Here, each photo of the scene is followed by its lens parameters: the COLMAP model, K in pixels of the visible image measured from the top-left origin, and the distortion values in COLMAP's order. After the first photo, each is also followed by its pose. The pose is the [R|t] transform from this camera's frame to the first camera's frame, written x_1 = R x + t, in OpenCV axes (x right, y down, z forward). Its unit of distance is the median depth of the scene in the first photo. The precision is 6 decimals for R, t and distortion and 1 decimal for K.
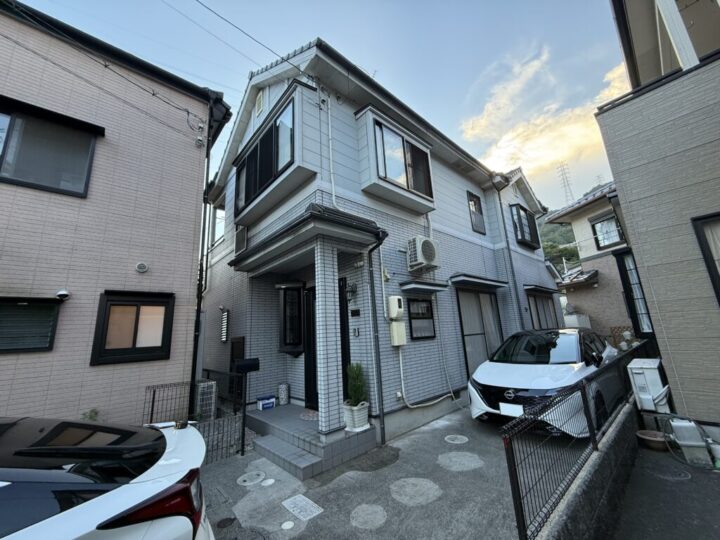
lens RADIAL K [[286.9, 0, 359.4], [0, 286.9, 268.8], [0, 0, 1]] dist [-0.000077, -0.000026]
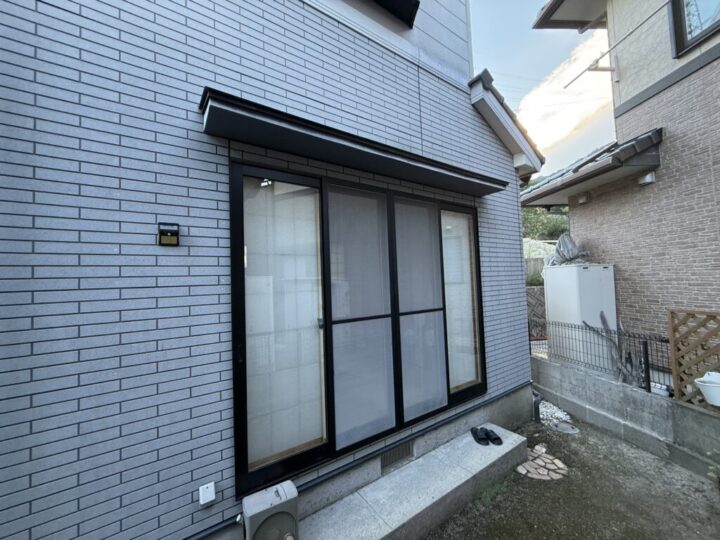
lens RADIAL K [[286.9, 0, 360.4], [0, 286.9, 270.4], [0, 0, 1]] dist [-0.000077, -0.000026]
pose [[0.992164, 0.012700, -0.124296, 0.533761], [0.011172, 0.981817, 0.189500, 0.096983], [0.124443, -0.189404, 0.973982, 0.612097]]
